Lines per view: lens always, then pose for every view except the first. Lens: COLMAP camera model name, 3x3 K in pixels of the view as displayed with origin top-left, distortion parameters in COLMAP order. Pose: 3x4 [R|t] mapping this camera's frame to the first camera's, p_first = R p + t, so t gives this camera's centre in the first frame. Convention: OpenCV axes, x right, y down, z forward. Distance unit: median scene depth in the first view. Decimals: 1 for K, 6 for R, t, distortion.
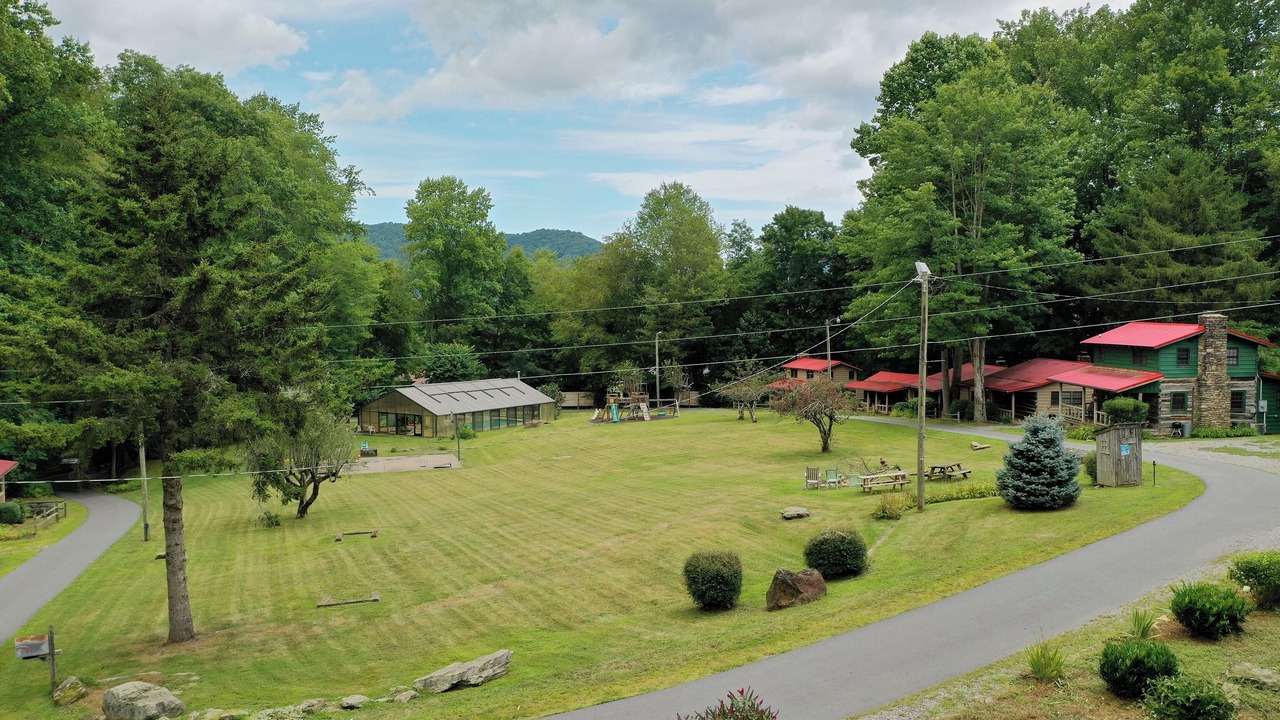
lens RADIAL K [[982.3, 0, 645.1], [0, 982.3, 356.8], [0, 0, 1]] dist [-0.005950, -0.004361]
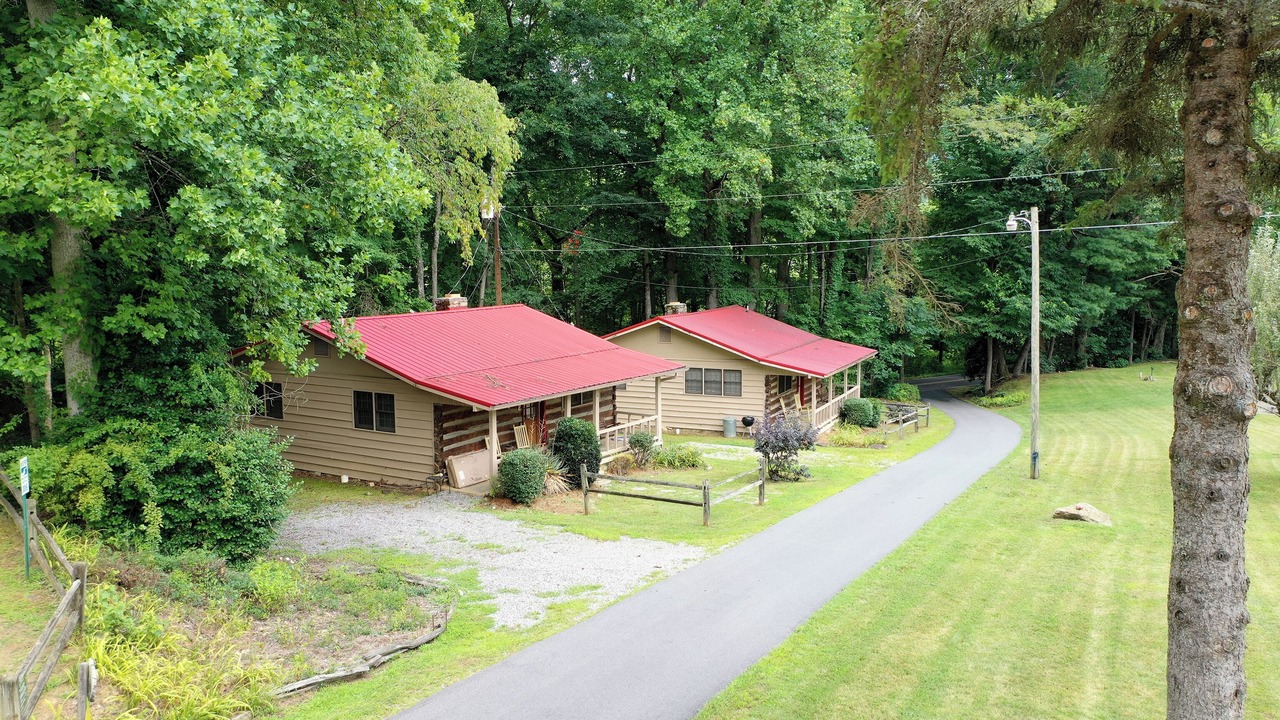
lens RADIAL K [[982.3, 0, 645.1], [0, 982.3, 356.8], [0, 0, 1]] dist [-0.005950, -0.004361]
pose [[0.670178, 0.074925, -0.738409, -0.156807], [-0.027371, 0.996710, 0.076293, 0.049725], [0.741696, -0.030919, 0.670023, 0.287043]]
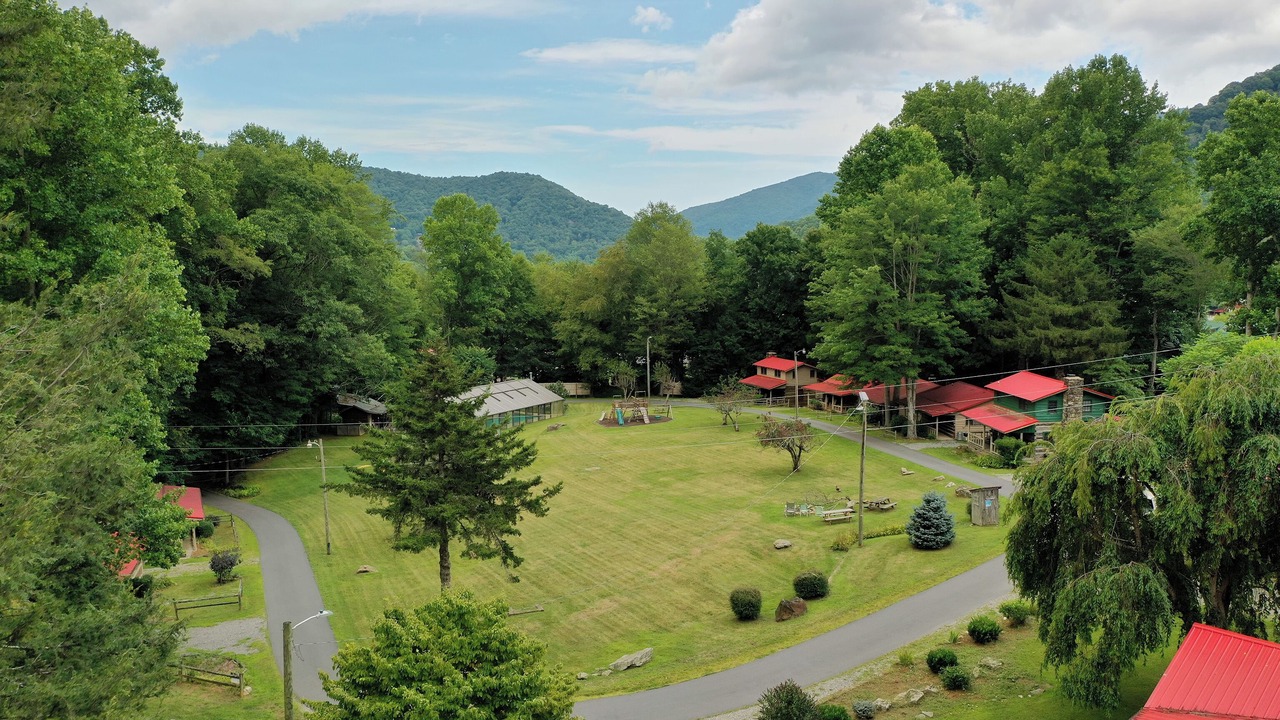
lens RADIAL K [[982.3, 0, 645.1], [0, 982.3, 356.8], [0, 0, 1]] dist [-0.005950, -0.004361]
pose [[0.999068, -0.003480, 0.043033, -0.076610], [0.000849, 0.998136, 0.061024, -0.135027], [-0.043165, -0.060931, 0.997208, -0.311088]]
